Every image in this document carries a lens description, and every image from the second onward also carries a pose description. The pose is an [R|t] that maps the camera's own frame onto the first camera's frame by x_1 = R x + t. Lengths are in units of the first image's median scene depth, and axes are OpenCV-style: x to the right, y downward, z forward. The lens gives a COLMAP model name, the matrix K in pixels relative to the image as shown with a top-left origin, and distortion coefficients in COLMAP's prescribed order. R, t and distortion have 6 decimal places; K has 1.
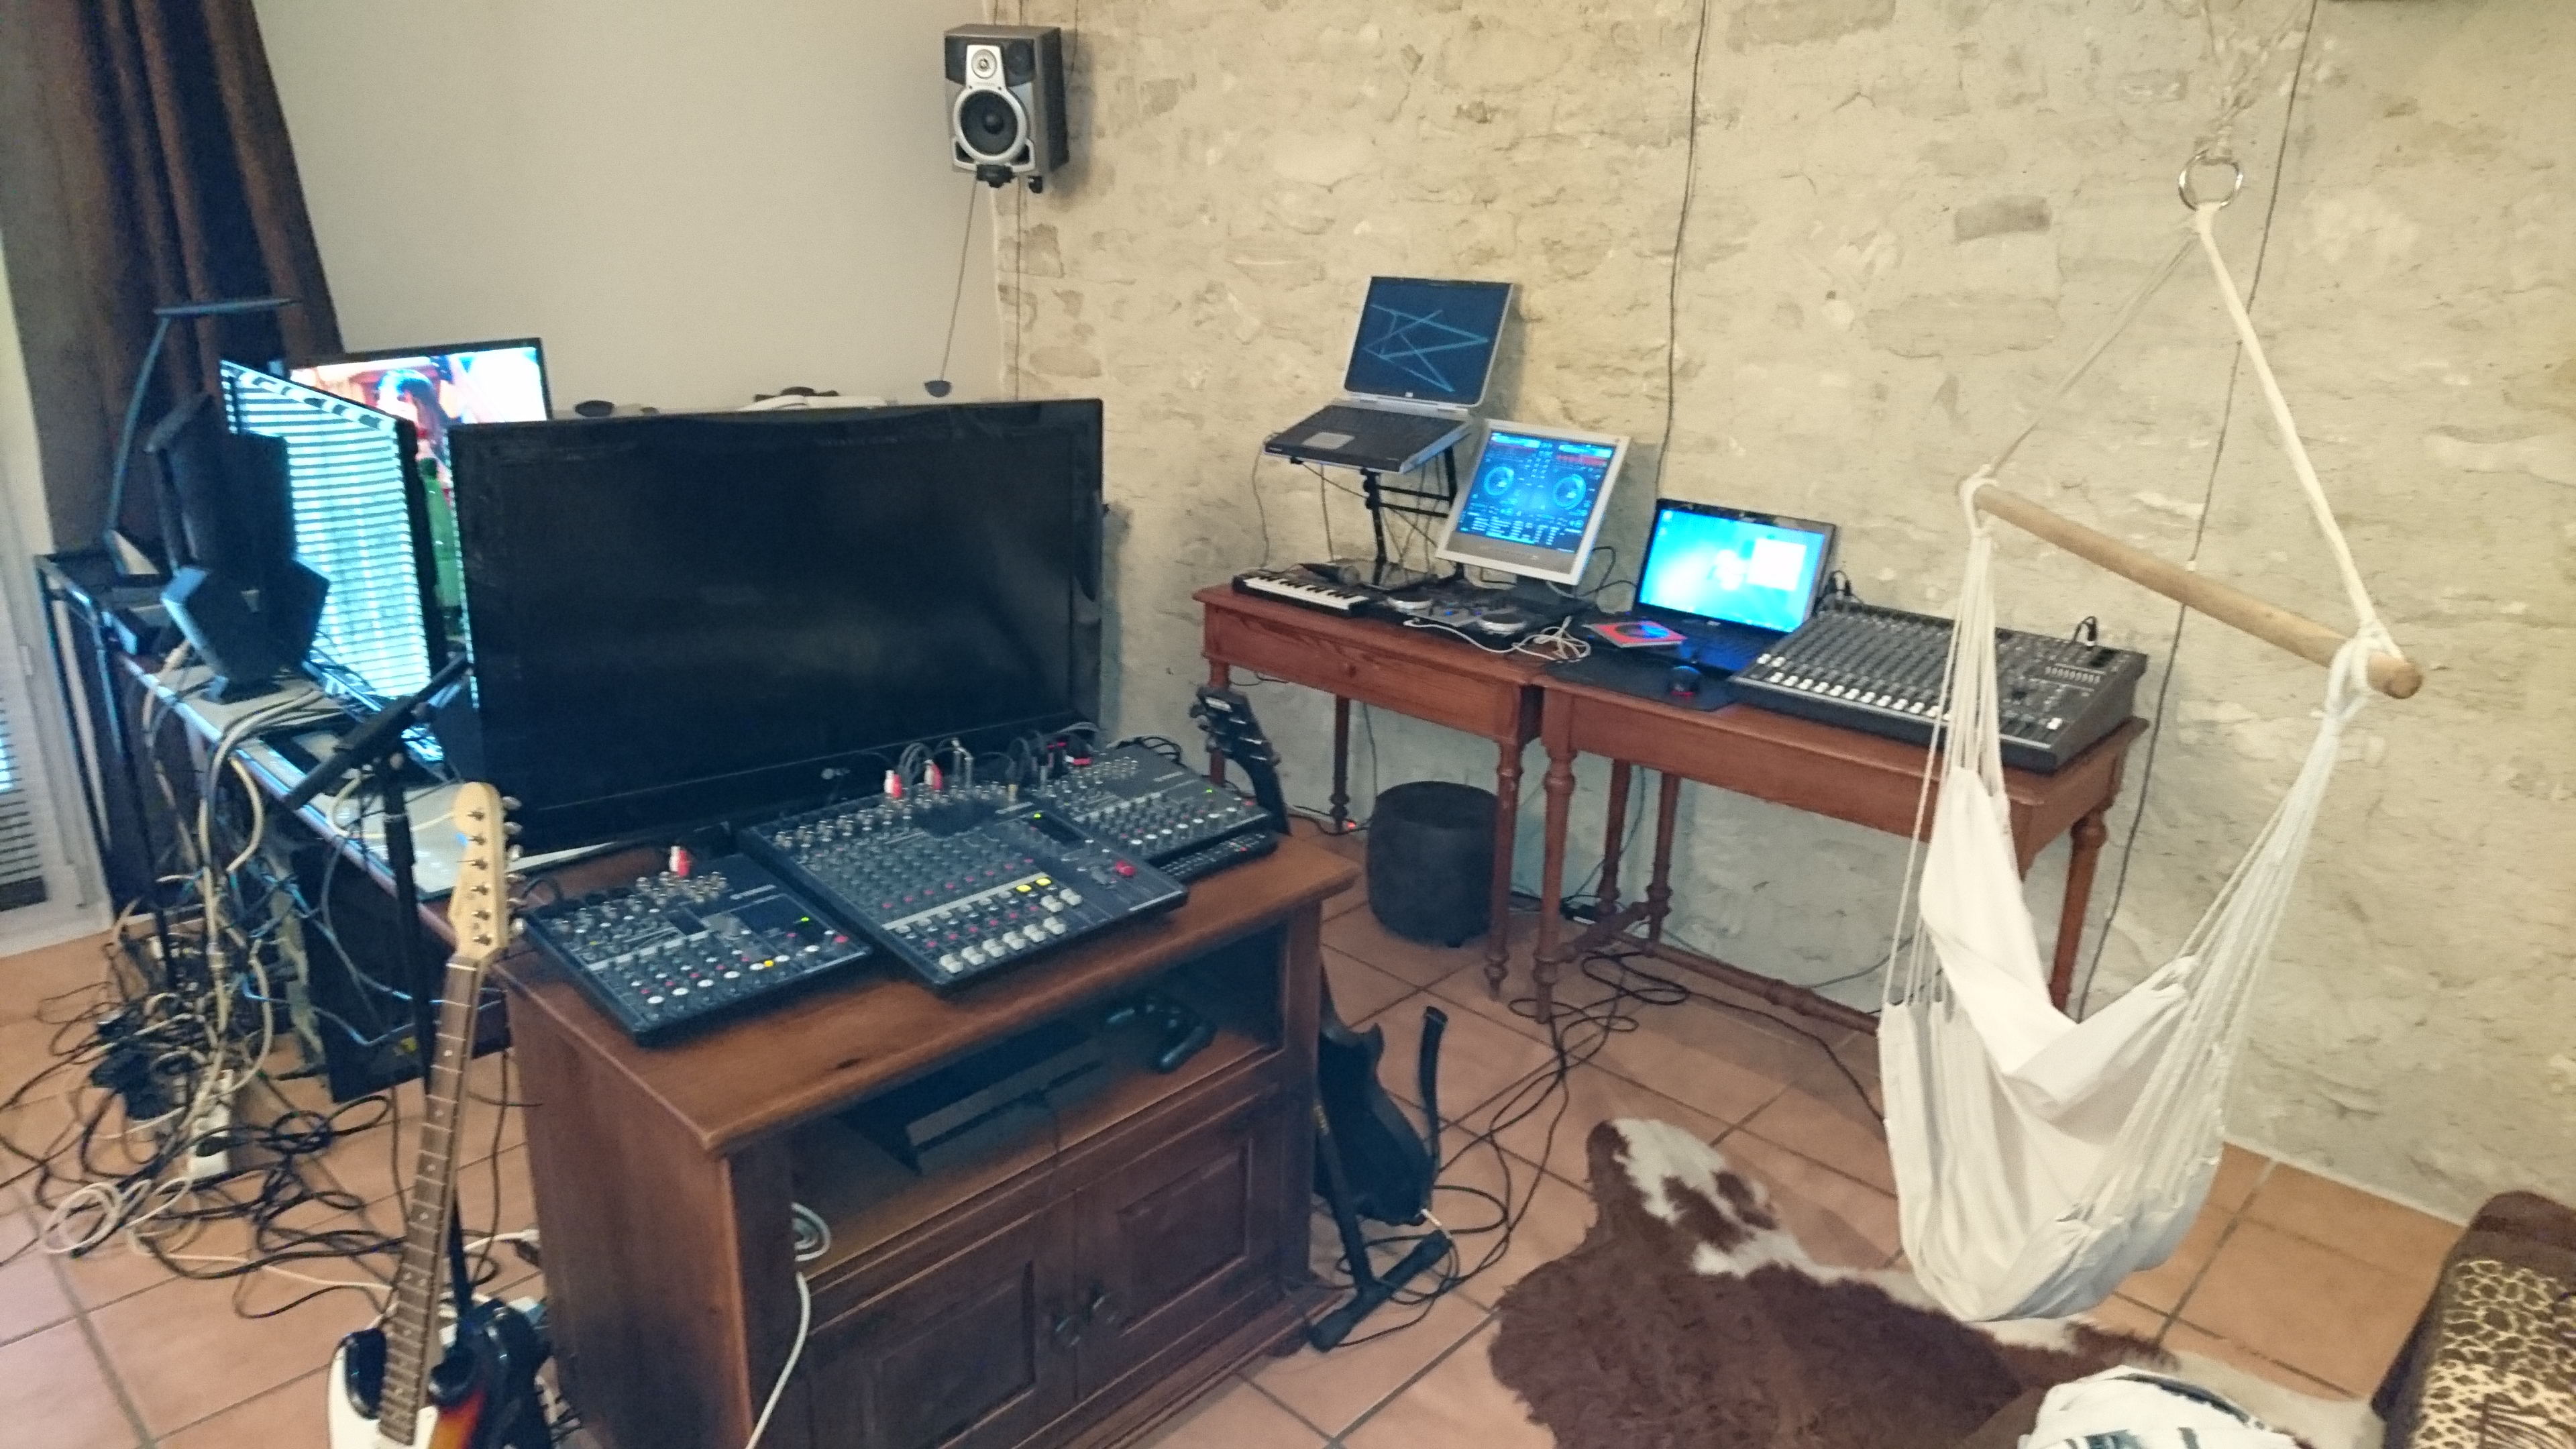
lens RADIAL K [[1657.6, 0, 1288.0], [0, 1657.6, 724.5], [0, 0, 1]] dist [-0.047148, -0.001184]
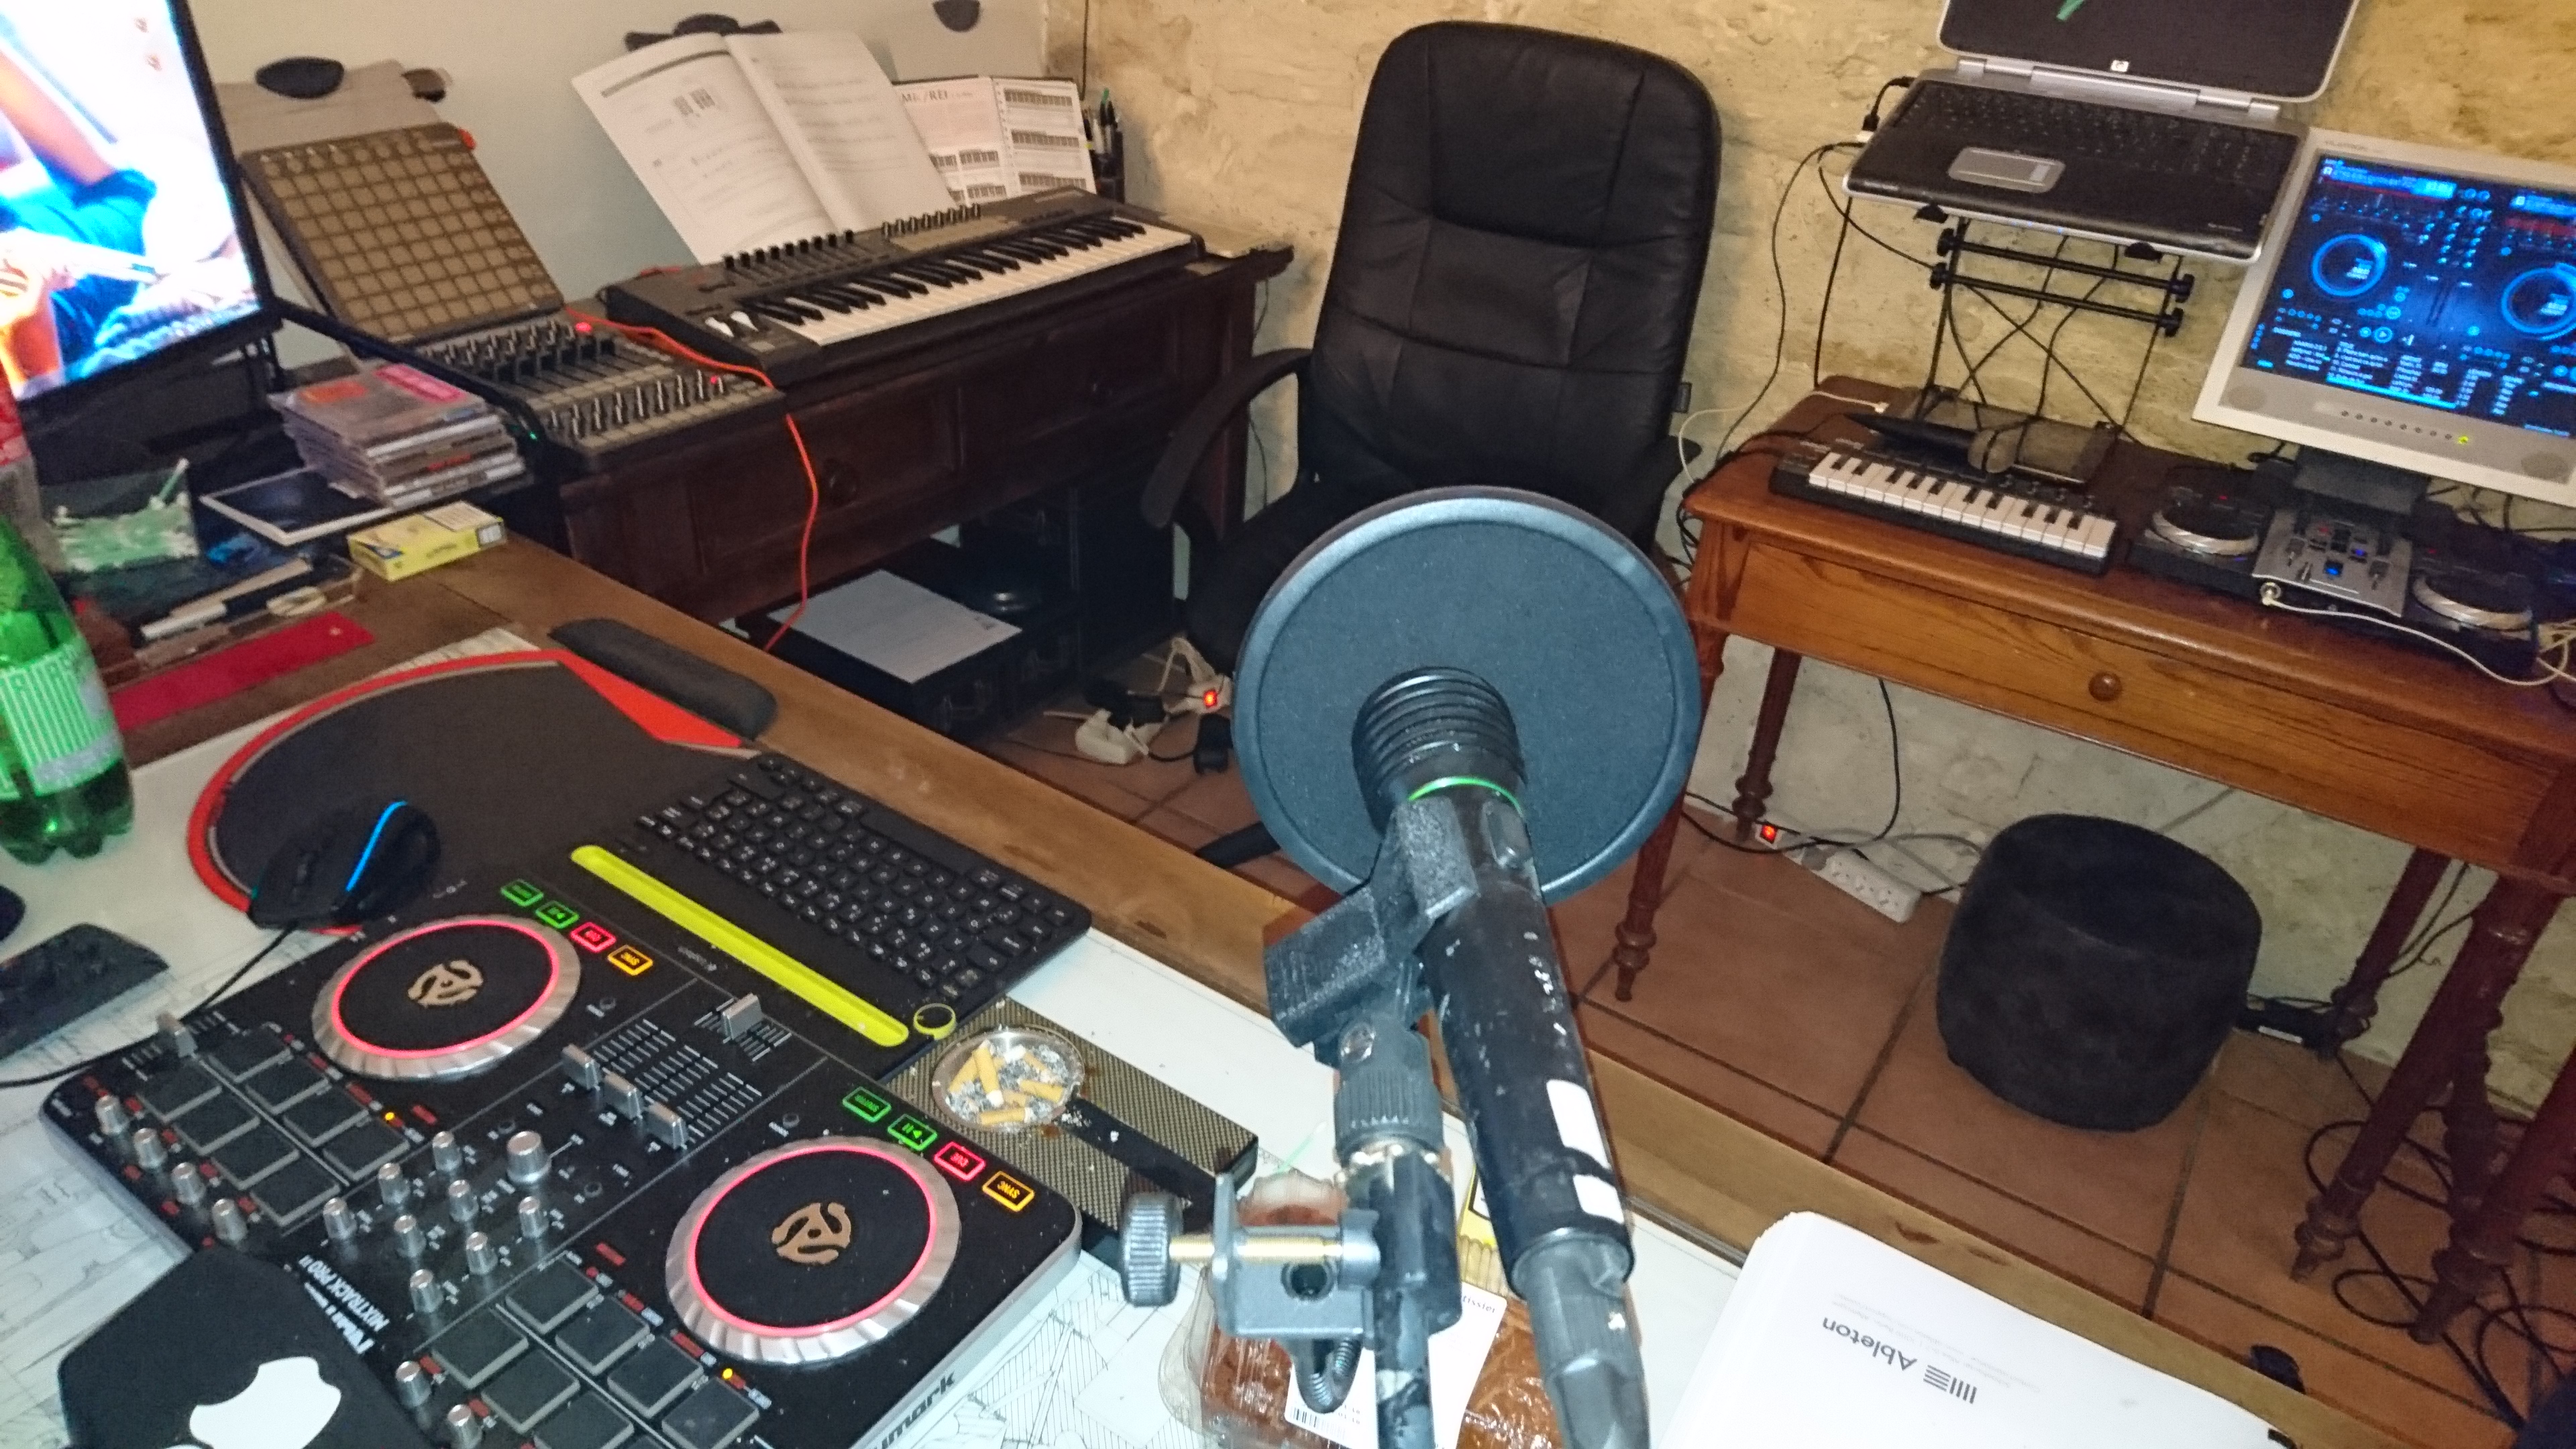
lens RADIAL K [[1657.6, 0, 1288.0], [0, 1657.6, 724.5], [0, 0, 1]] dist [-0.047148, -0.001184]
pose [[0.982905, -0.065416, 0.172102, -0.267574], [0.023933, 0.972217, 0.232856, -0.134287], [-0.182553, -0.224756, 0.957162, 0.575243]]
